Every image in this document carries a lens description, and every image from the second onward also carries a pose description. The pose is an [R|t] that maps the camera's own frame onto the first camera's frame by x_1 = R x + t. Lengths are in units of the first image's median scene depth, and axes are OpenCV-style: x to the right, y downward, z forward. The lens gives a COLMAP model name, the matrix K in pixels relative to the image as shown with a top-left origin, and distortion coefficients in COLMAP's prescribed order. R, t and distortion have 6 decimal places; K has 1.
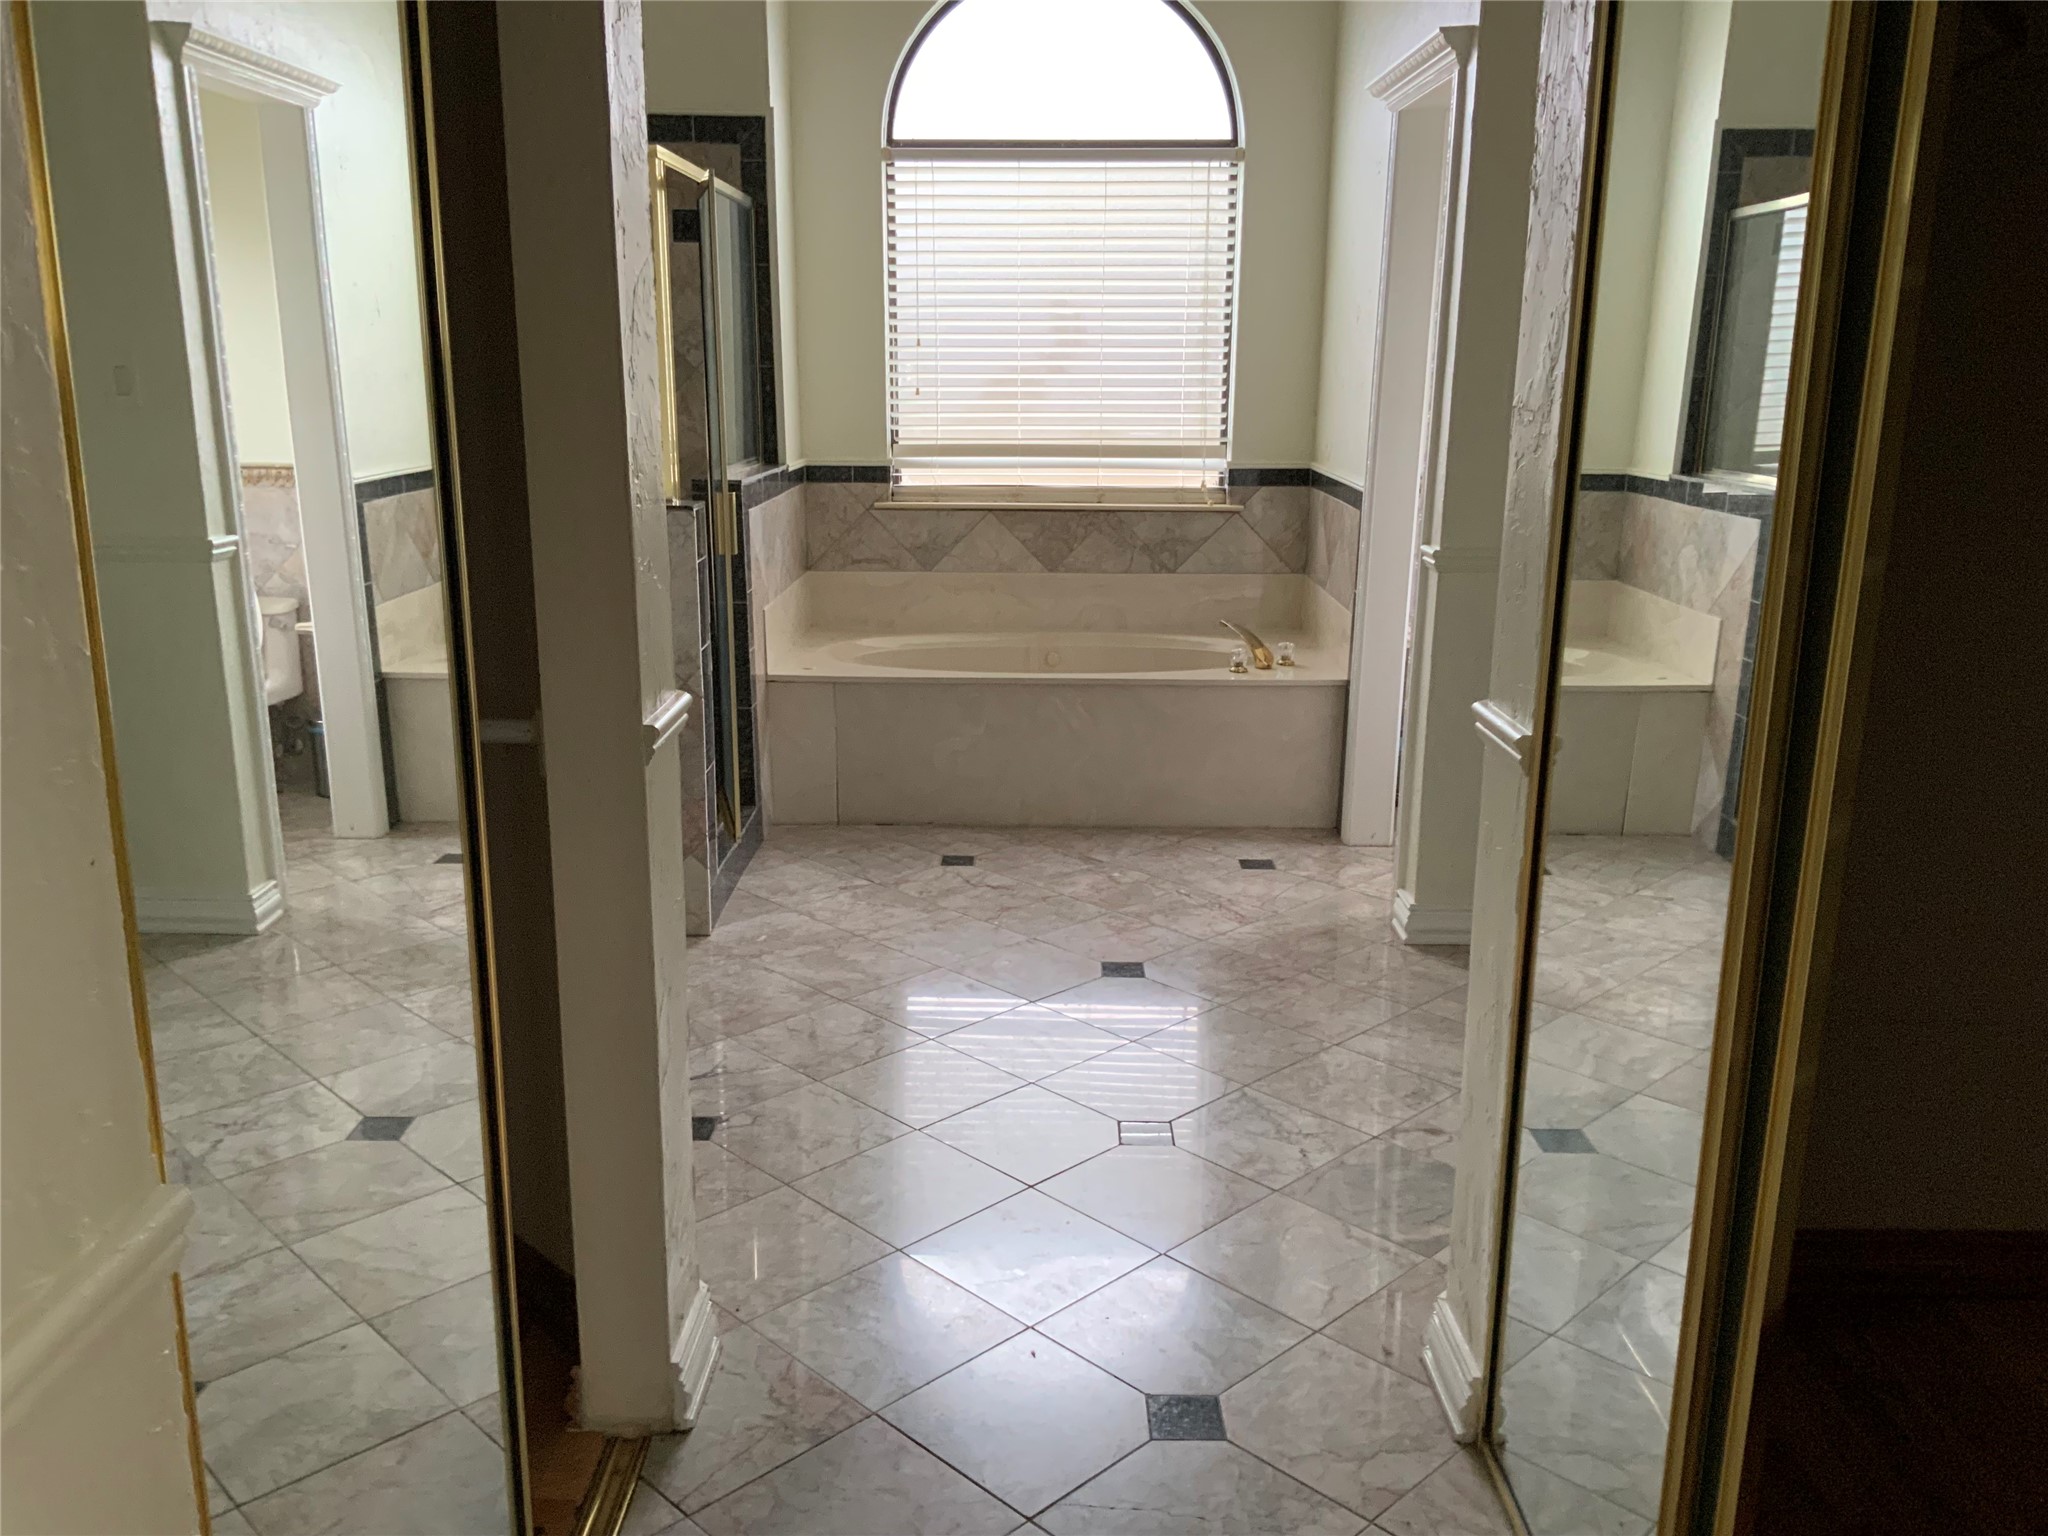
lens RADIAL K [[1663.6, 0, 1022.8], [0, 1663.6, 760.2], [0, 0, 1]] dist [0.127831, -0.221017]
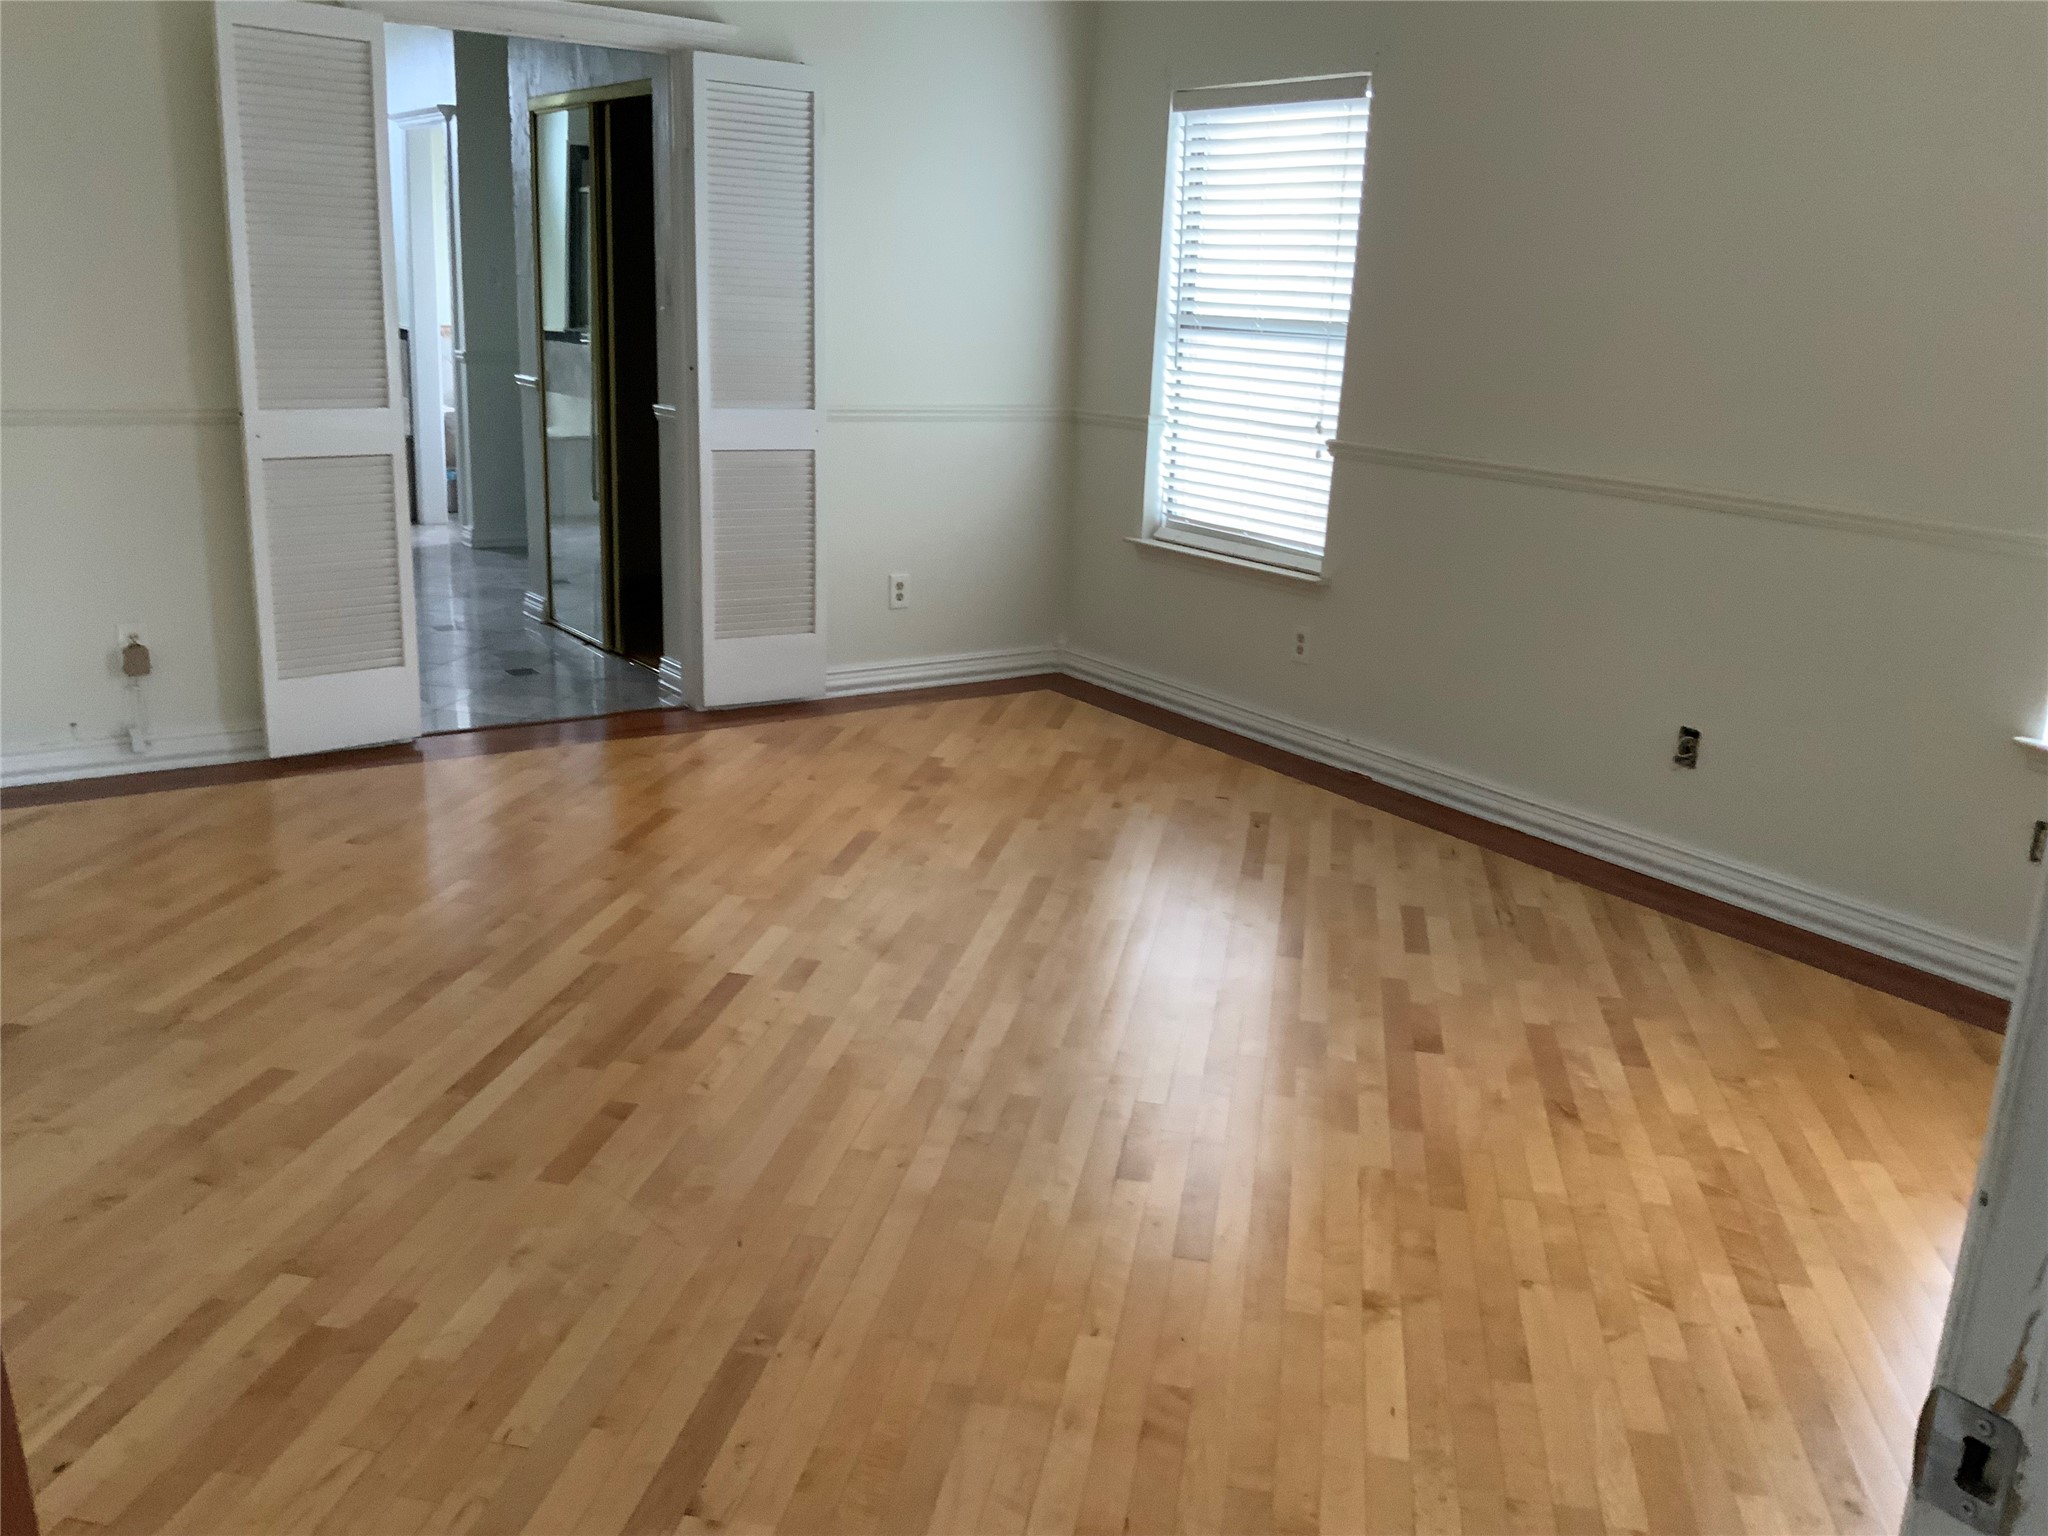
lens RADIAL K [[1712.1, 0, 1028.3], [0, 1712.1, 772.3], [0, 0, 1]] dist [0.135106, -0.271986]
pose [[0.813577, -0.131184, 0.566466, -0.392135], [0.102724, 0.991321, 0.082037, 0.238980], [-0.572311, -0.008554, 0.819992, -0.971715]]
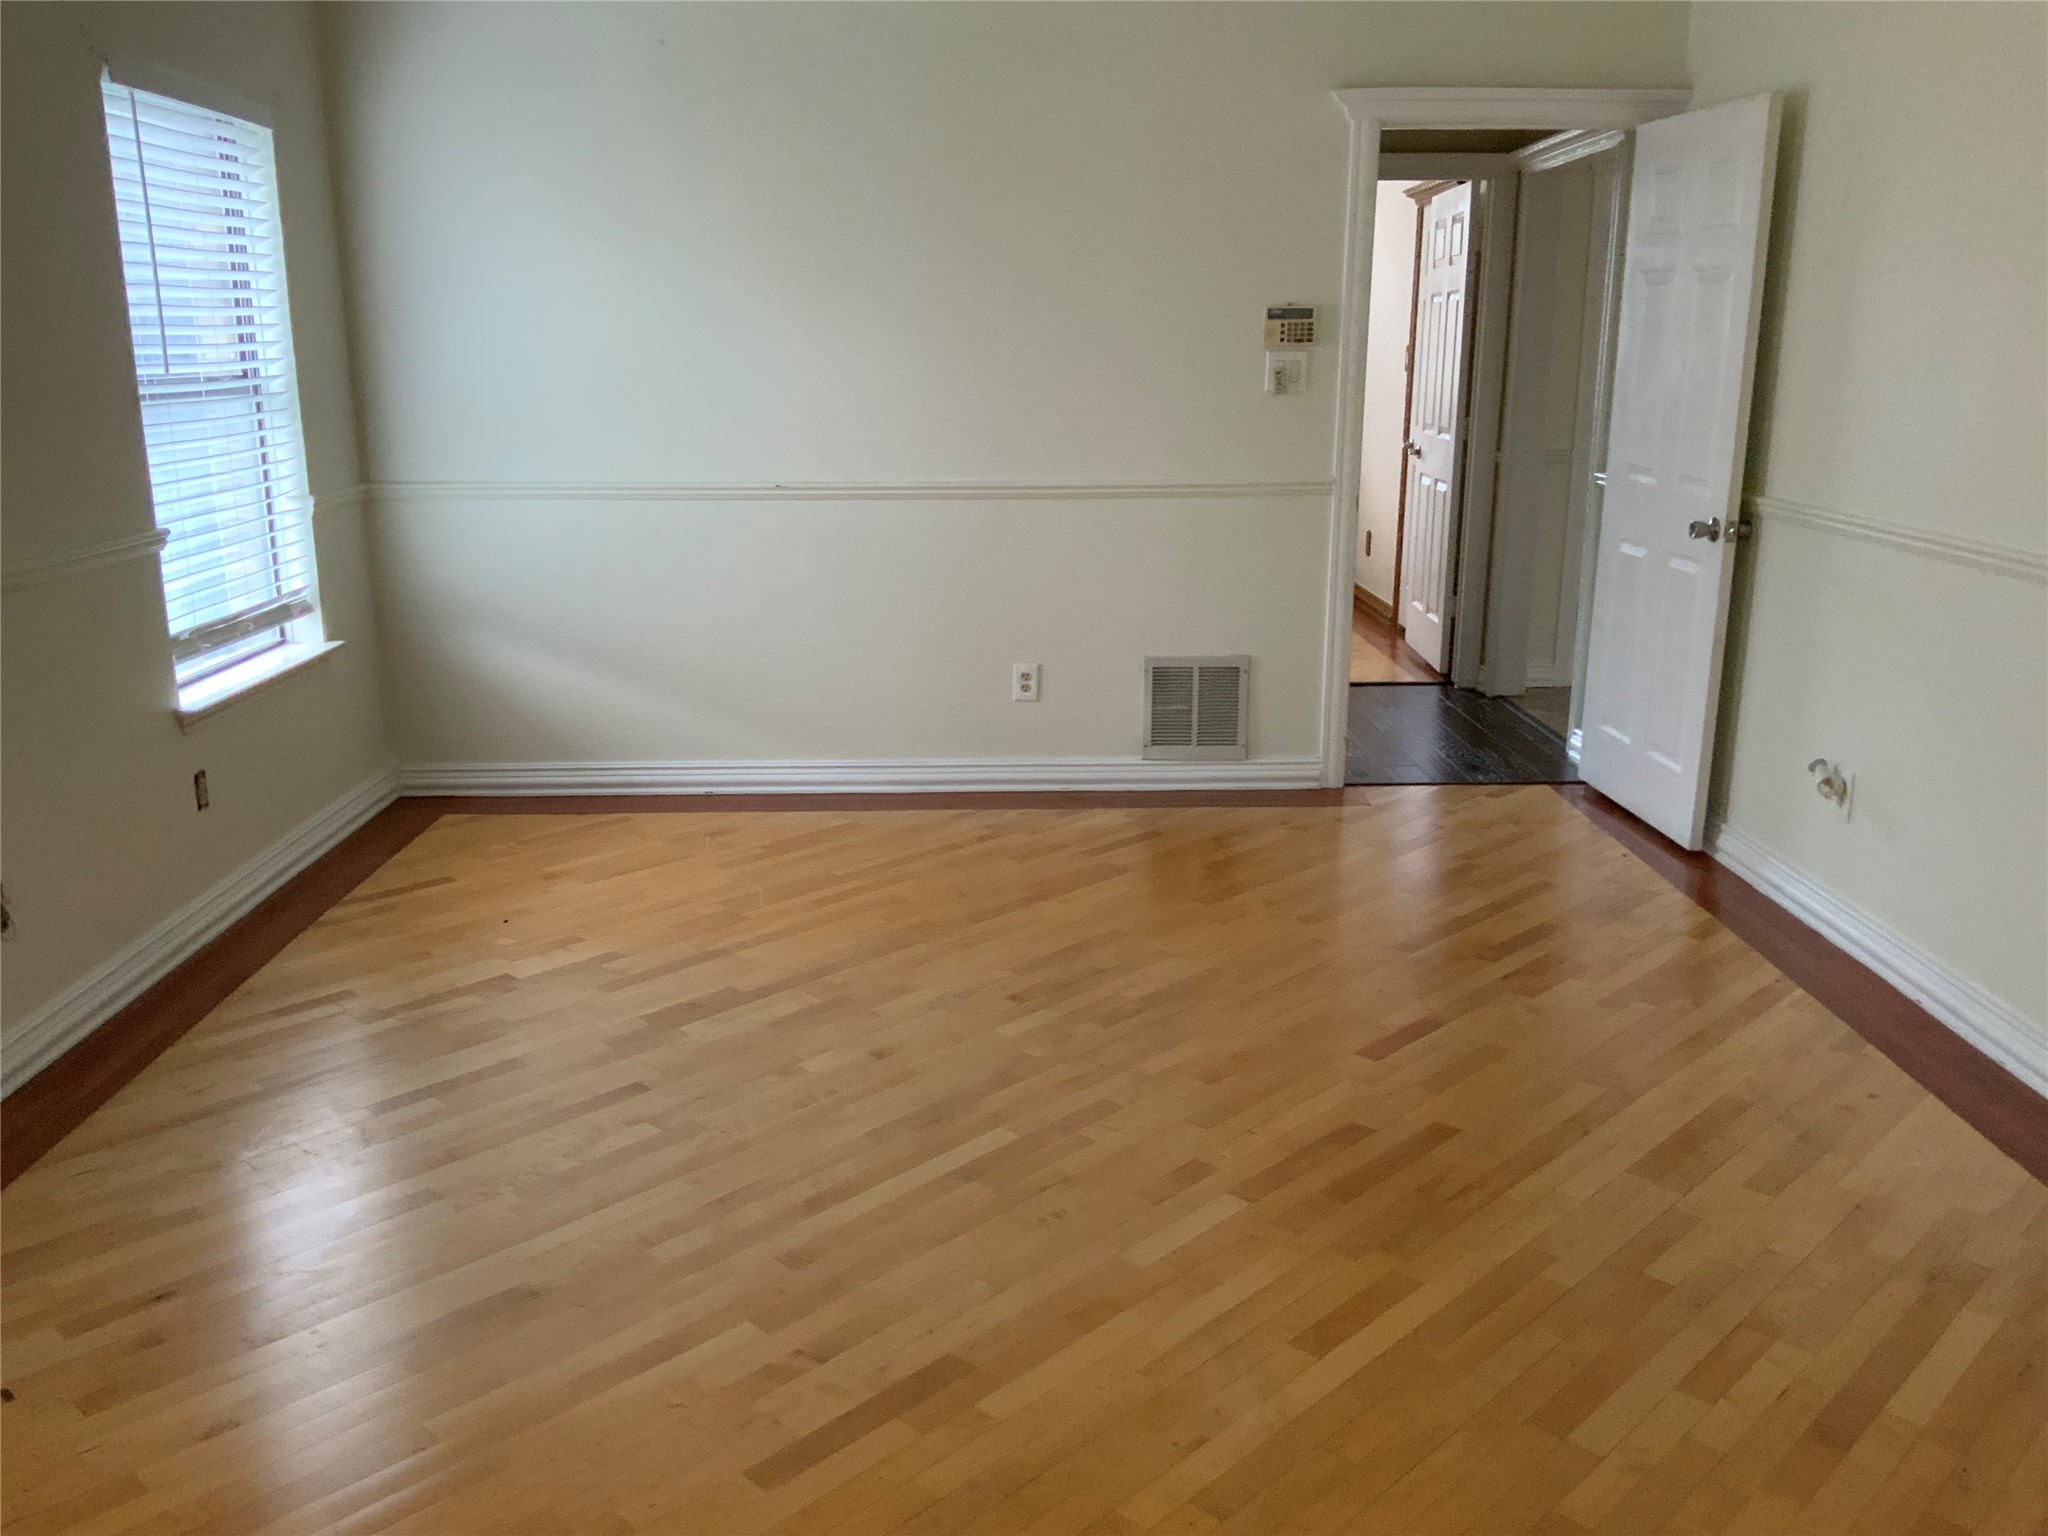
lens RADIAL K [[1712.1, 0, 1028.3], [0, 1712.1, 772.3], [0, 0, 1]] dist [0.135106, -0.271986]
pose [[-0.999769, -0.002389, -0.021338, 0.016079], [-0.012167, 0.881866, 0.471343, -0.053167], [0.017691, 0.471494, -0.881692, 0.211561]]
